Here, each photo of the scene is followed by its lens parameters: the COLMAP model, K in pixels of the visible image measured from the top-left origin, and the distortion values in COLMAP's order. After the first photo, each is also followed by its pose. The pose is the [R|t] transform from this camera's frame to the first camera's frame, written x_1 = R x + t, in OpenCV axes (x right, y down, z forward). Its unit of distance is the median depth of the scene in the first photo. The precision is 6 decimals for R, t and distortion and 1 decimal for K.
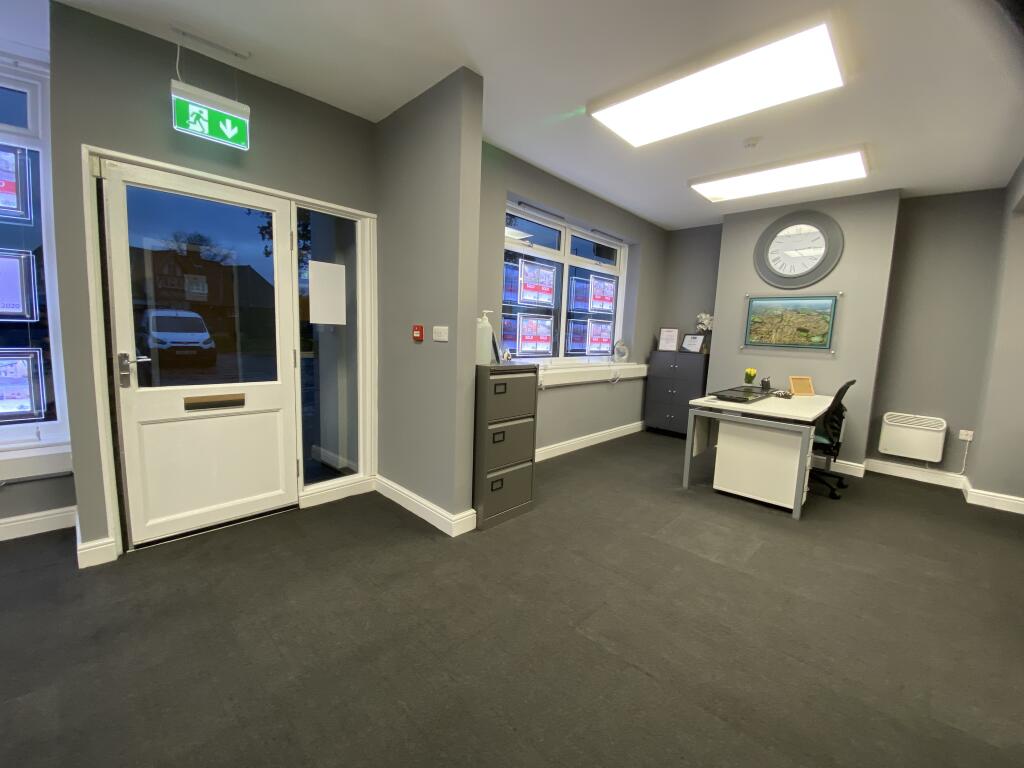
lens RADIAL K [[417.3, 0, 512.0], [0, 417.3, 384.0], [0, 0, 1]] dist [0.020706, -0.020897]
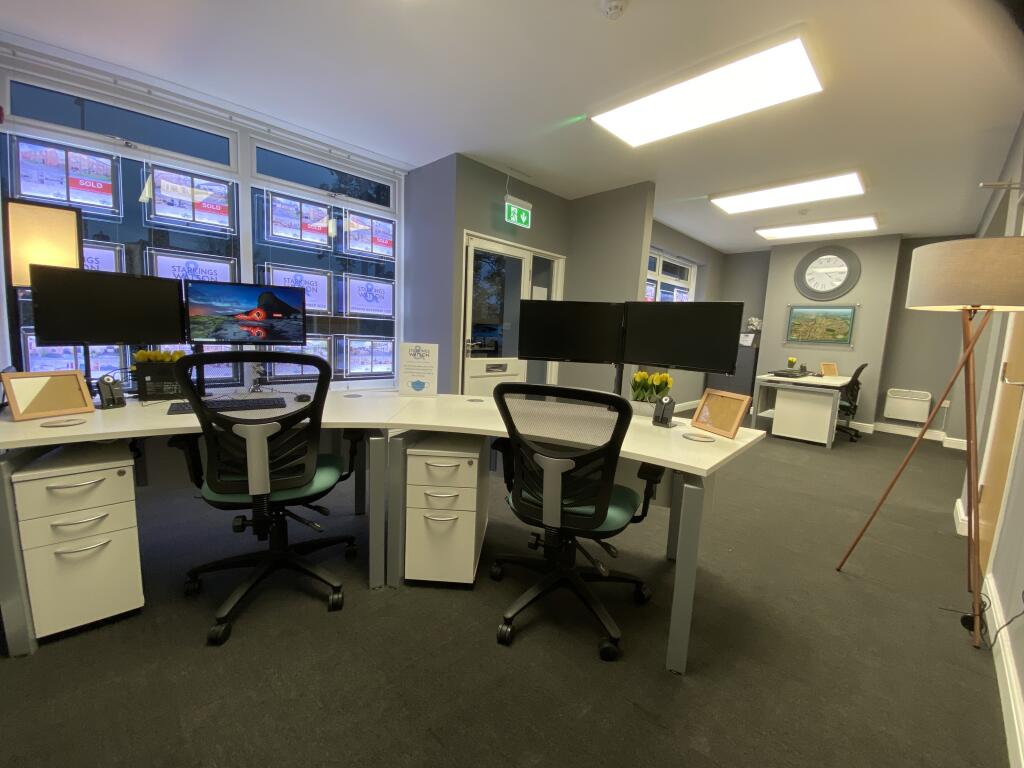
lens RADIAL K [[417.3, 0, 512.0], [0, 417.3, 384.0], [0, 0, 1]] dist [0.020706, -0.020897]
pose [[0.999763, 0.011294, -0.018593, -0.389747], [-0.011243, 0.999933, 0.002834, 0.067242], [0.018623, -0.002624, 0.999823, -0.480180]]
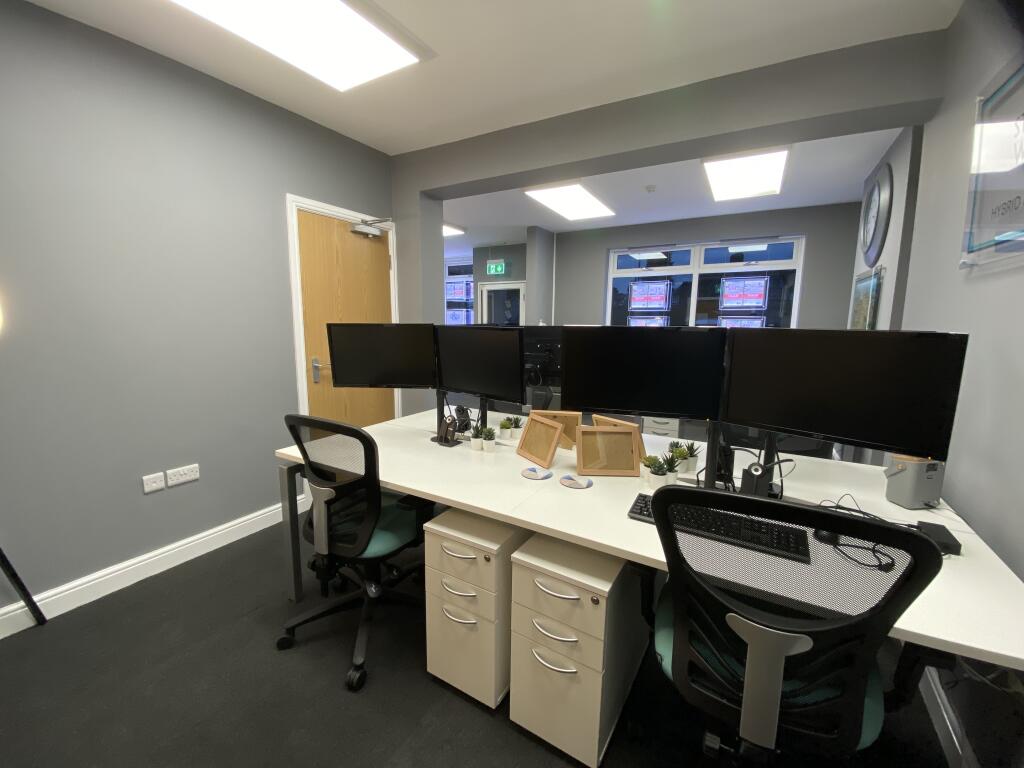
lens RADIAL K [[417.3, 0, 512.0], [0, 417.3, 384.0], [0, 0, 1]] dist [0.020706, -0.020897]
pose [[0.230590, 0.100731, -0.967823, 1.472173], [-0.118880, 0.990093, 0.074725, 0.014281], [0.965762, 0.097824, 0.240280, 0.228109]]
